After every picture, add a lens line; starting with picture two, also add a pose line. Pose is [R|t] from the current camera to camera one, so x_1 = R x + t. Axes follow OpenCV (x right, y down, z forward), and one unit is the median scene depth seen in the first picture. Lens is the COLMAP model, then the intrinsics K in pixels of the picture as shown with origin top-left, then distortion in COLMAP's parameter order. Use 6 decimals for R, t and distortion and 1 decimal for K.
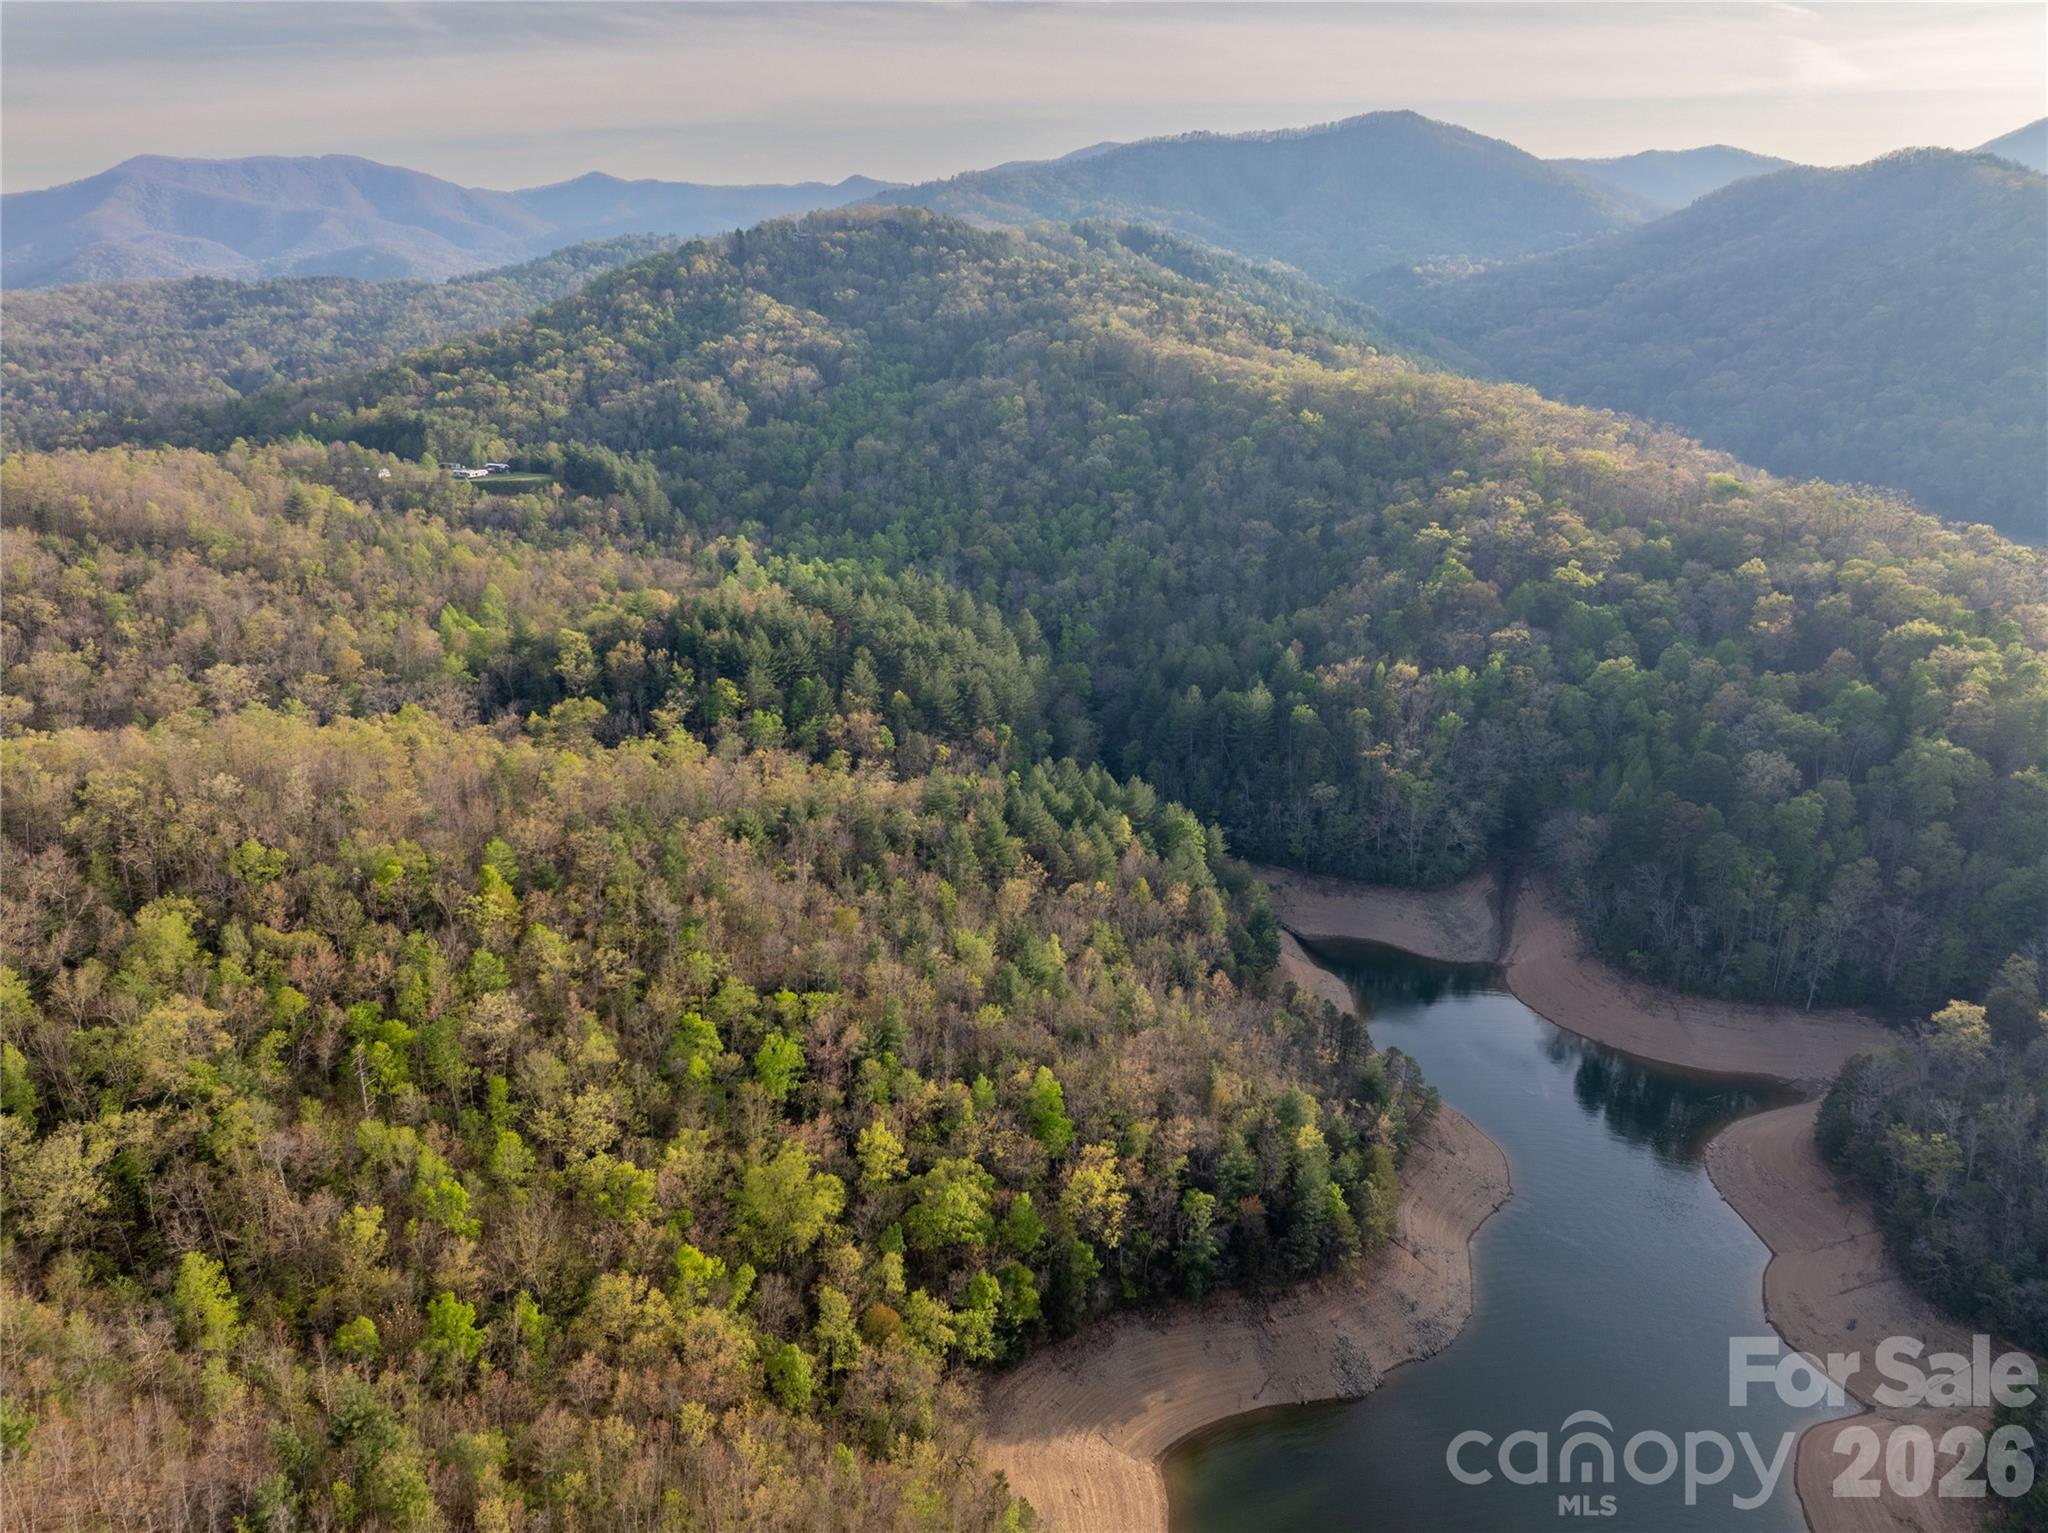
lens RADIAL K [[1441.6, 0, 1012.3], [0, 1441.6, 767.7], [0, 0, 1]] dist [-0.042659, 0.005777]
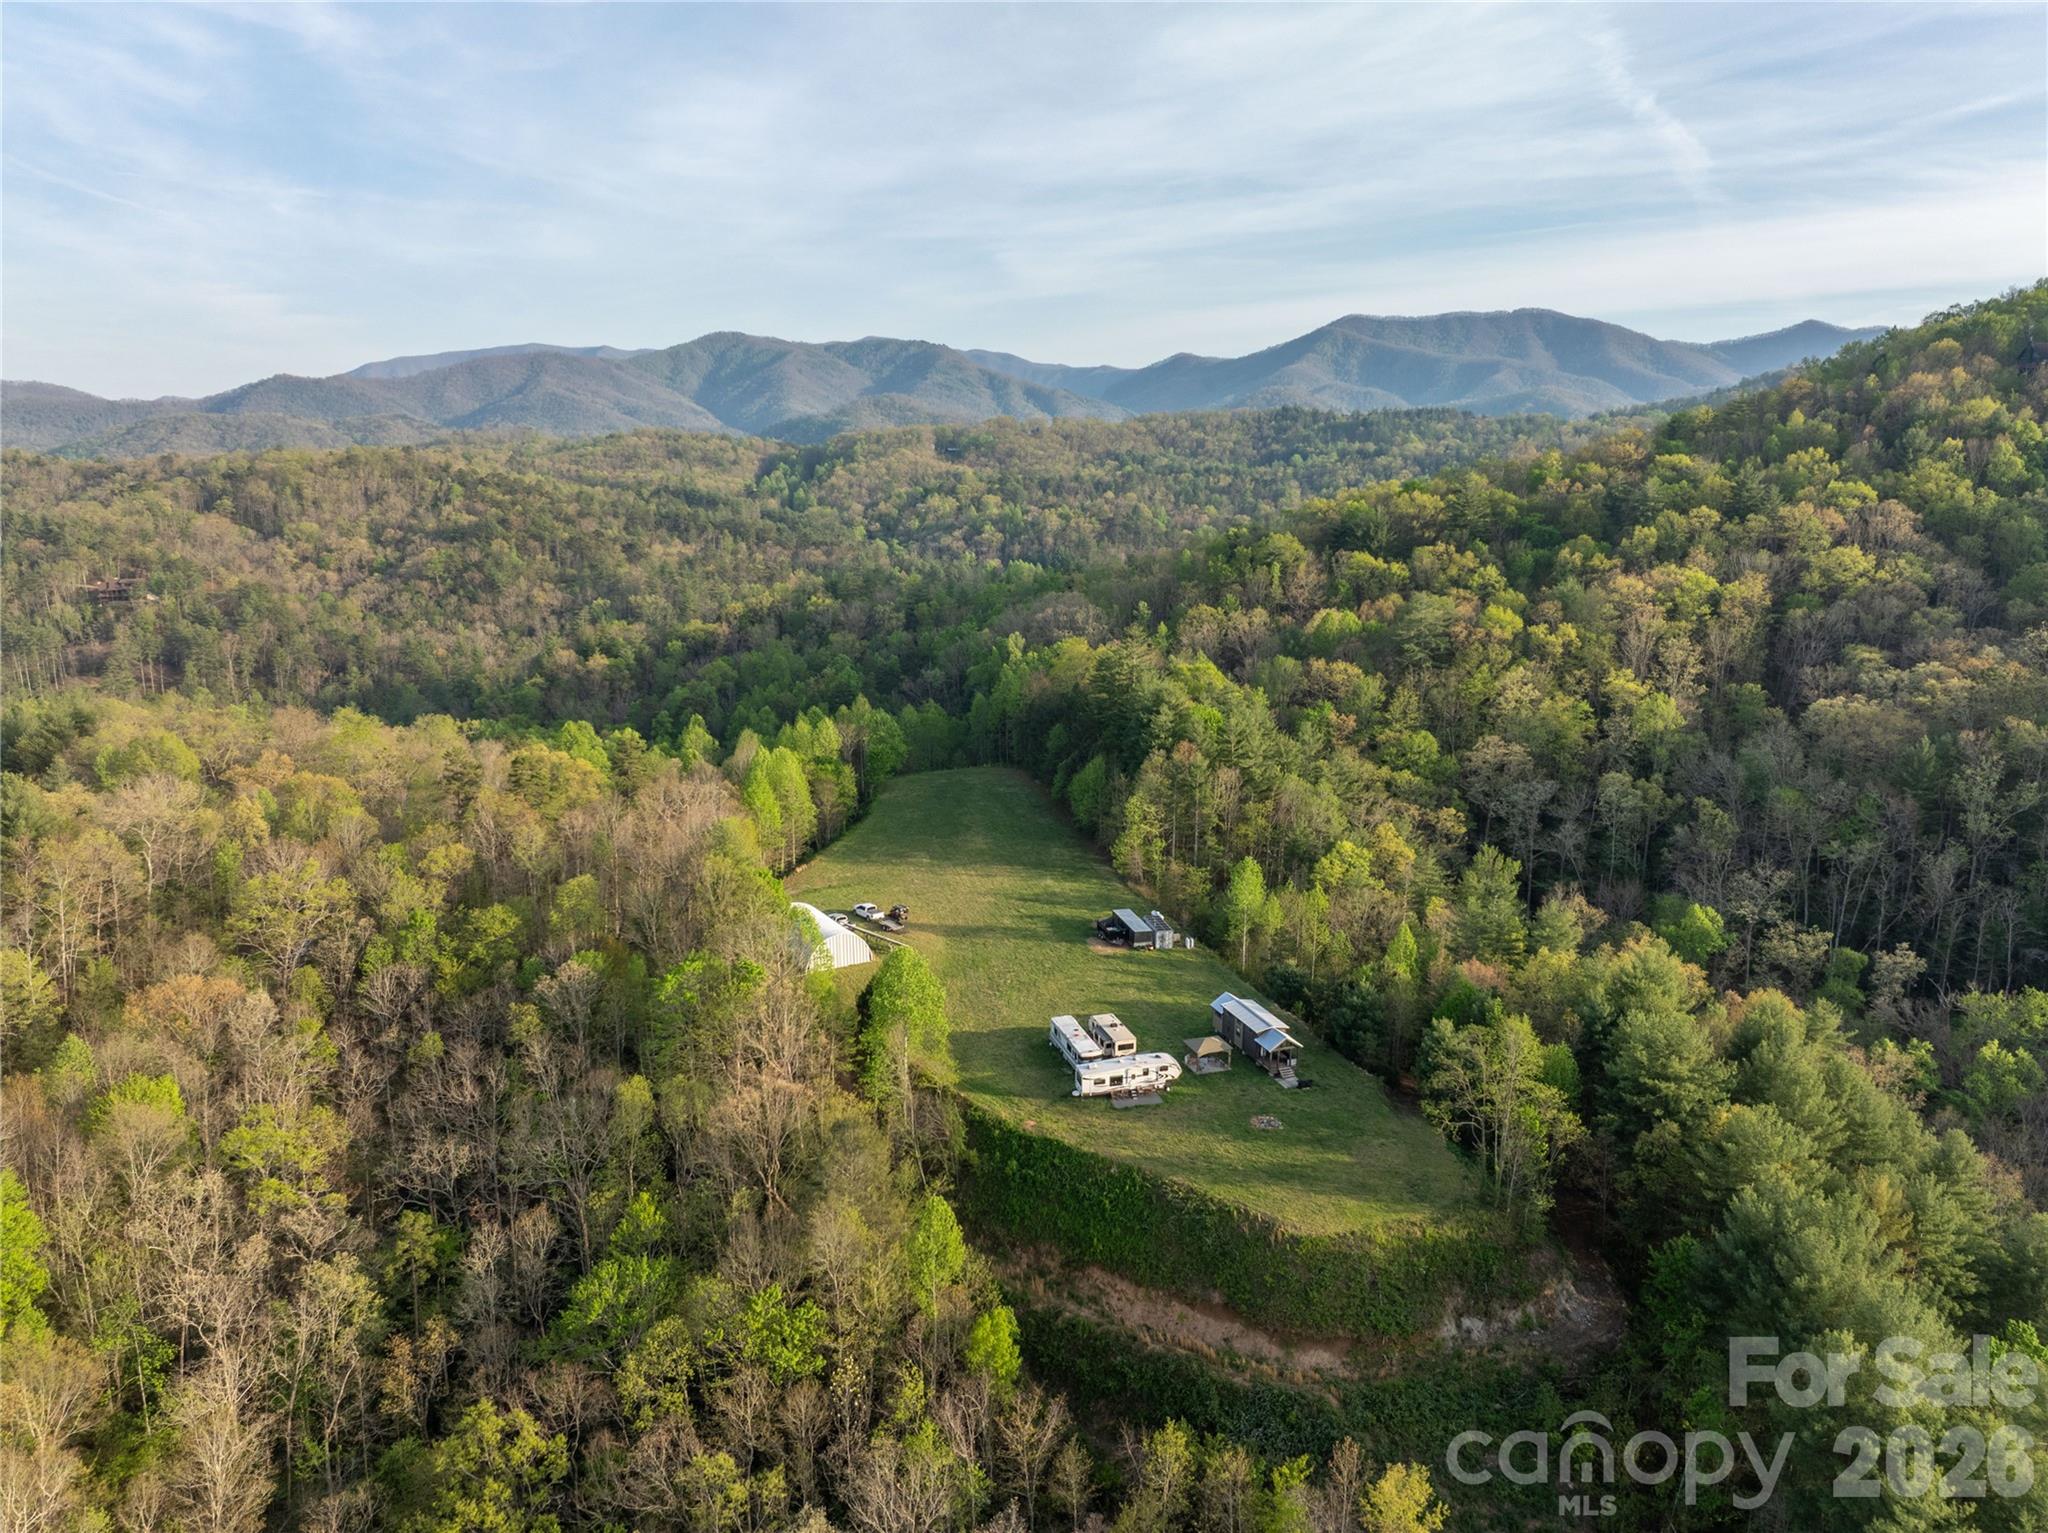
lens RADIAL K [[1441.6, 0, 1039.7], [0, 1441.6, 766.5], [0, 0, 1]] dist [-0.042659, 0.005777]
pose [[0.736978, 0.152715, -0.658438, -0.195328], [-0.222406, 0.974686, -0.022871, -0.184396], [0.638278, 0.163296, 0.752287, 0.635653]]
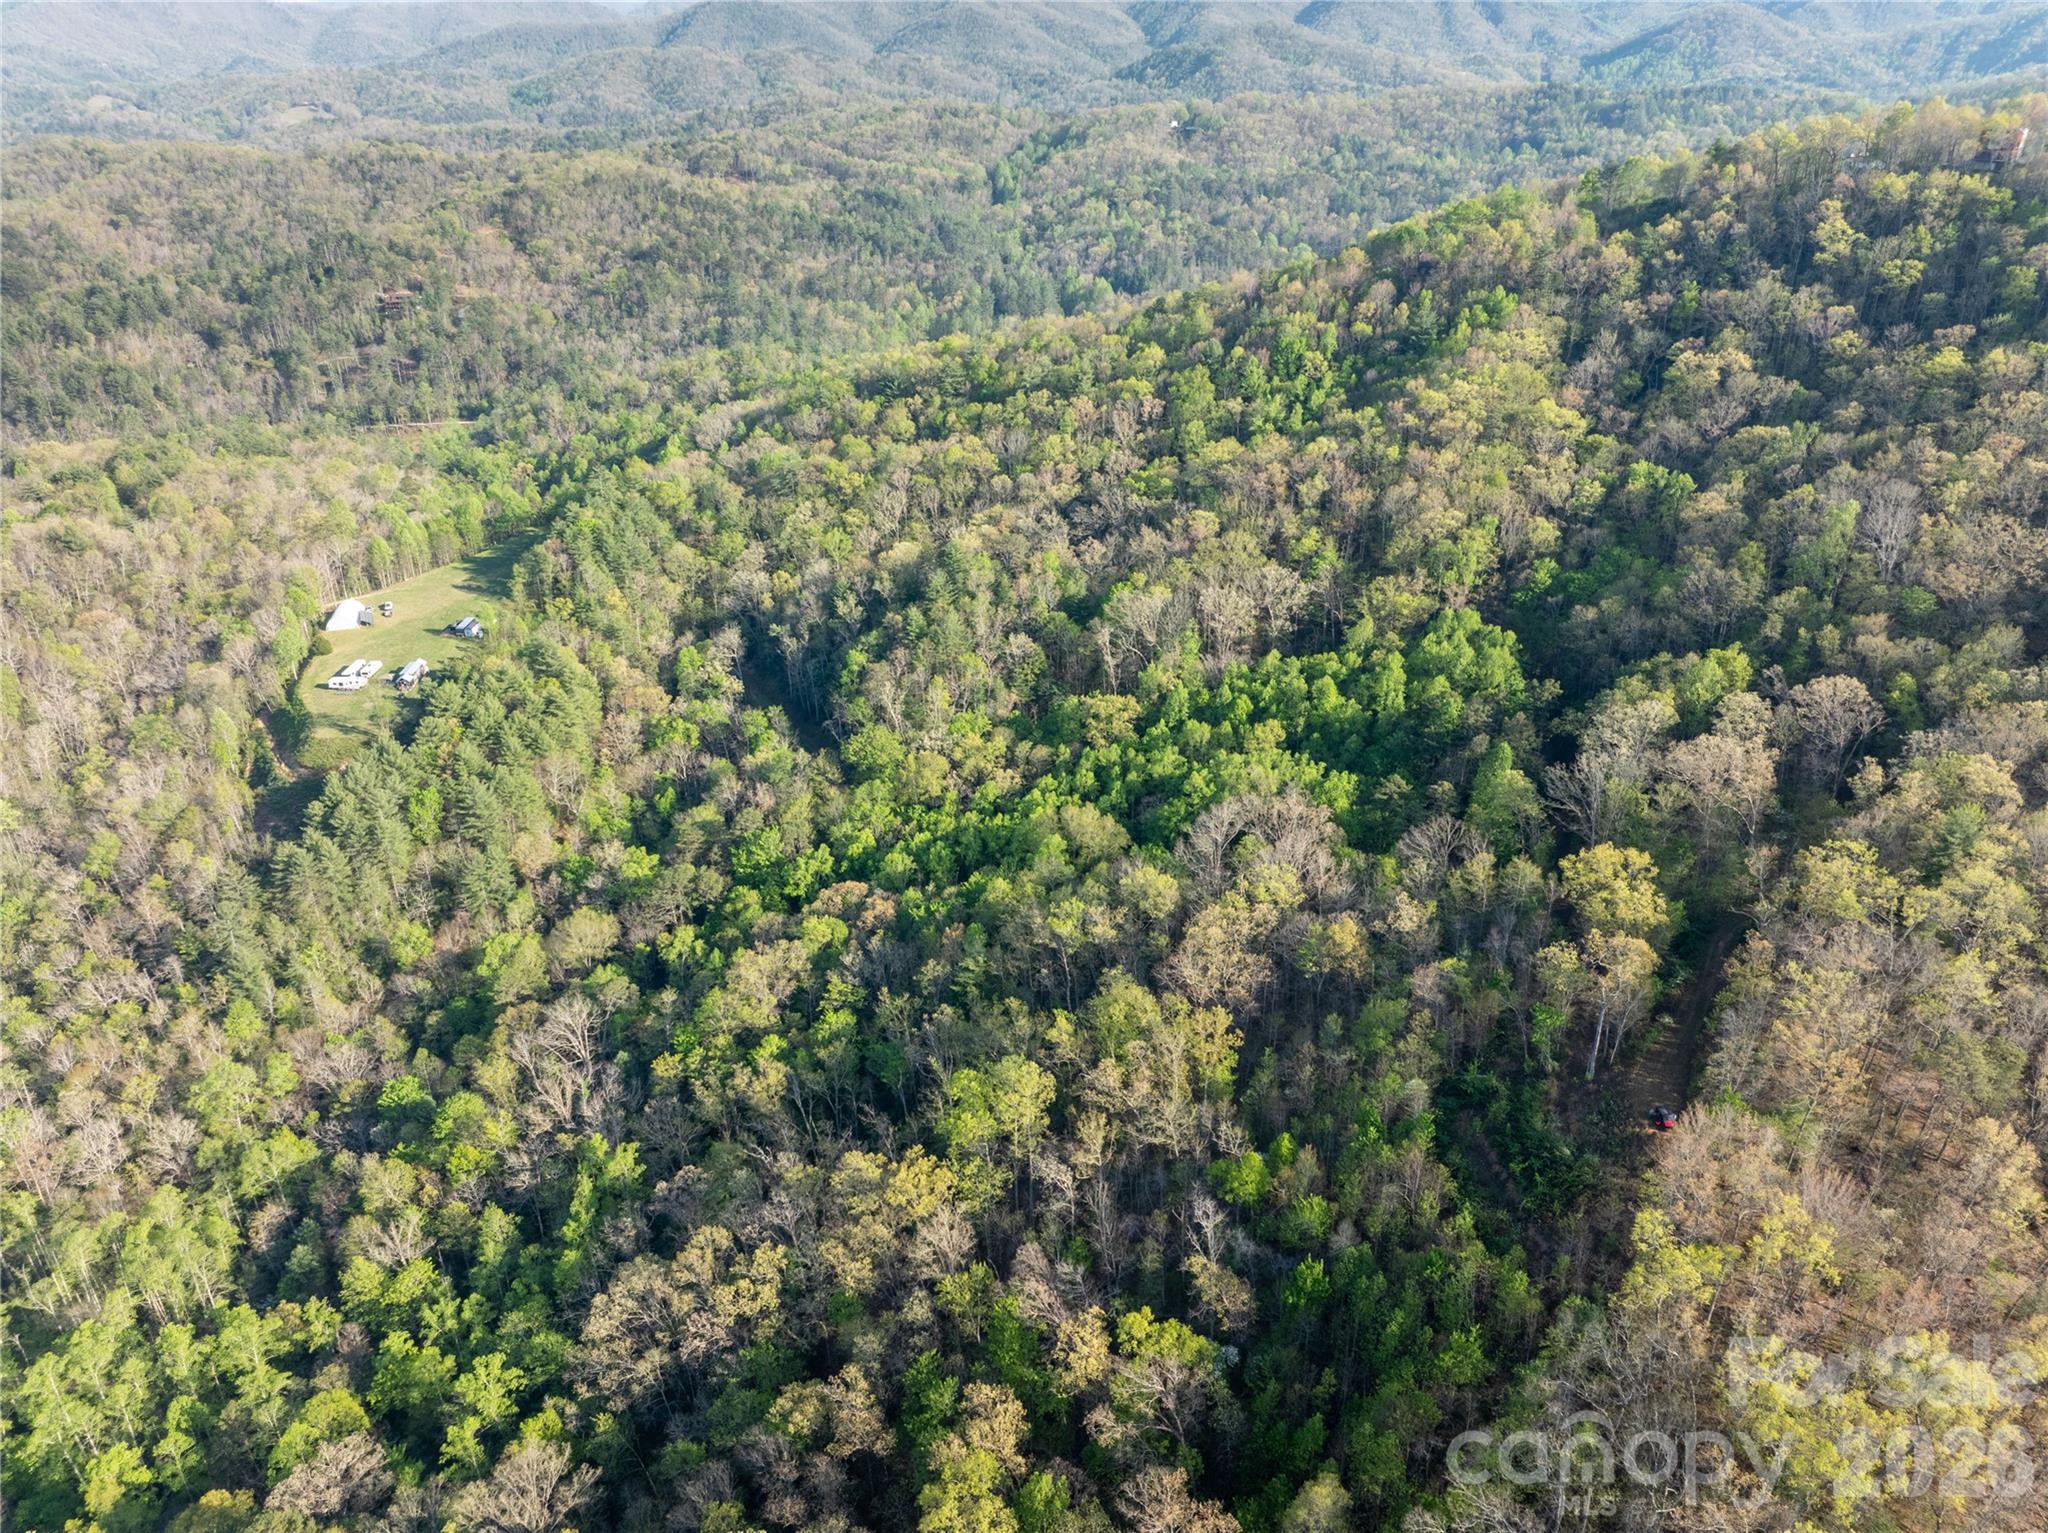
lens RADIAL K [[1441.6, 0, 1013.7], [0, 1441.6, 767.8], [0, 0, 1]] dist [-0.042659, 0.005777]
pose [[0.466858, 0.407833, -0.784676, 0.146003], [-0.278967, 0.909922, 0.306953, -0.318781], [0.839179, 0.075596, 0.538576, 0.702261]]
